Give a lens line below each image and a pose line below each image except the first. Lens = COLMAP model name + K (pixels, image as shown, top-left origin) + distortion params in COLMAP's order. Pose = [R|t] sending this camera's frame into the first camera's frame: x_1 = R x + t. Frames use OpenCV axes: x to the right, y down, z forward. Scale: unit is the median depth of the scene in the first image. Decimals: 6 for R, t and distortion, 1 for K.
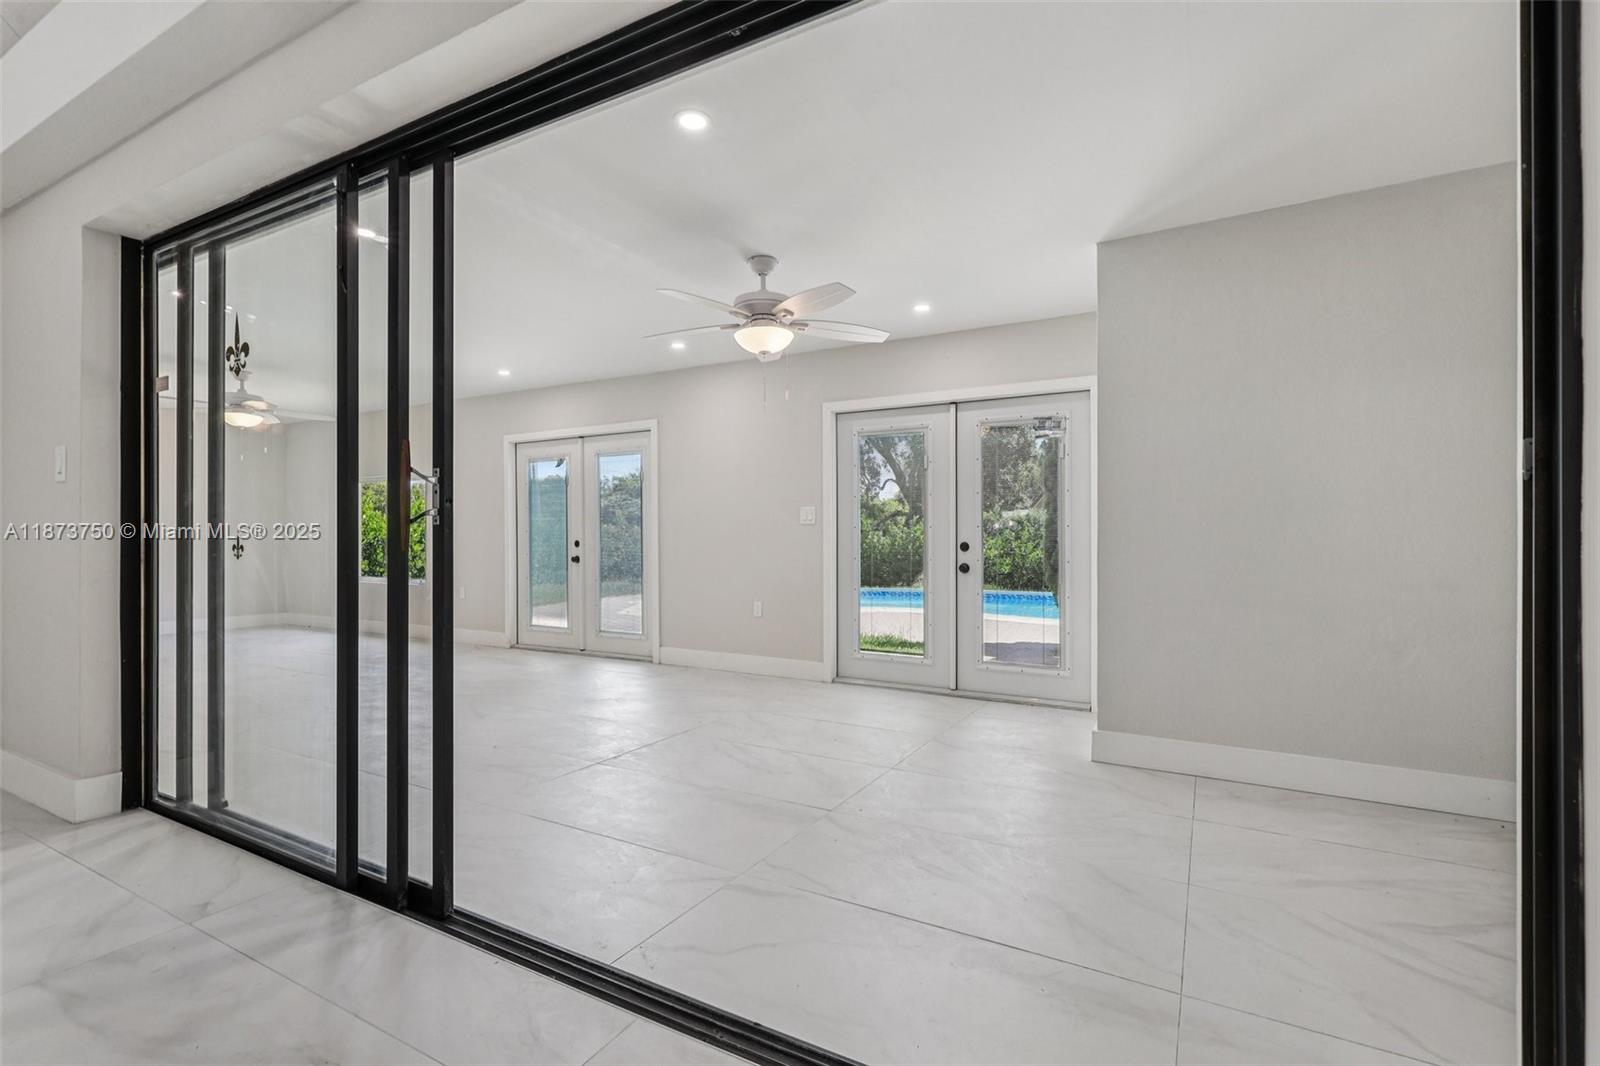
lens RADIAL K [[734.3, 0, 800.0], [0, 734.3, 533.0], [0, 0, 1]] dist [-0.030740, -0.000107]
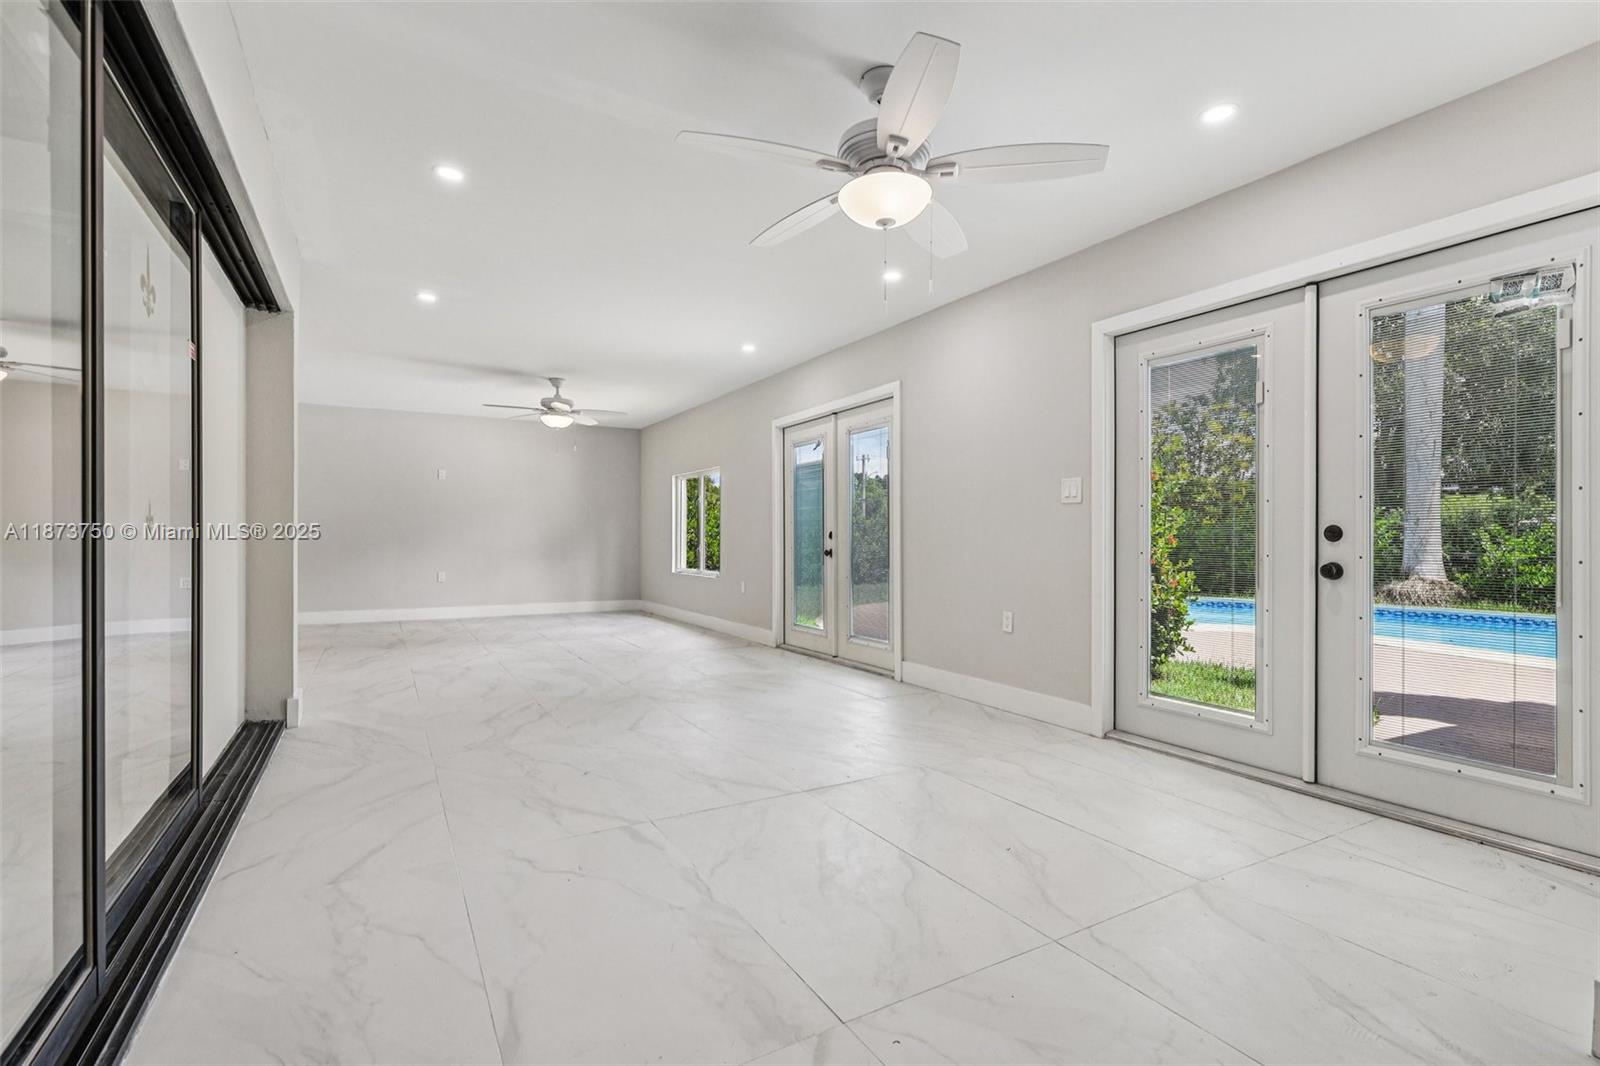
lens RADIAL K [[737.1, 0, 807.1], [0, 737.1, 538.8], [0, 0, 1]] dist [0.014841, -0.009894]
pose [[0.864160, 0.000833, -0.503217, 0.133496], [0.002567, 0.999978, 0.006063, 0.015350], [0.503211, -0.006531, 0.864139, 0.250203]]
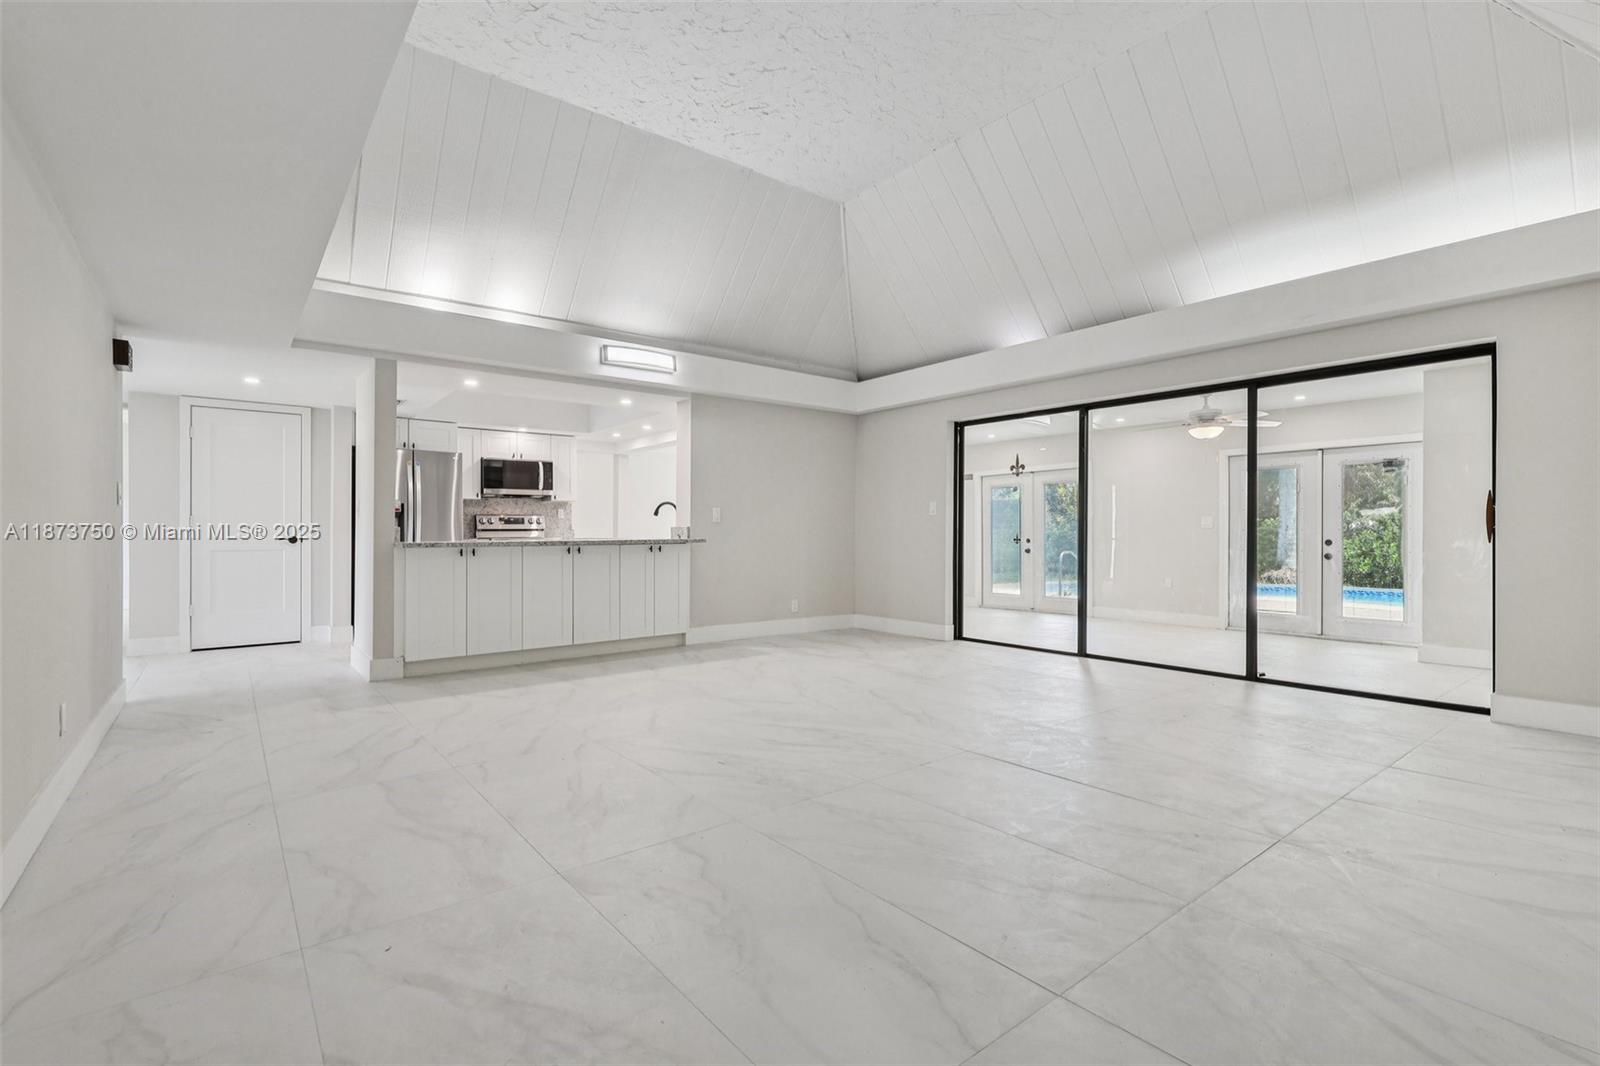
lens RADIAL K [[732.5, 0, 800.5], [0, 732.5, 541.5], [0, 0, 1]] dist [-0.005614, -0.000519]
pose [[0.926568, 0.003143, -0.376115, -0.190718], [0.001223, 0.999935, 0.011369, -0.002157], [0.376126, -0.010994, 0.926503, -0.709113]]
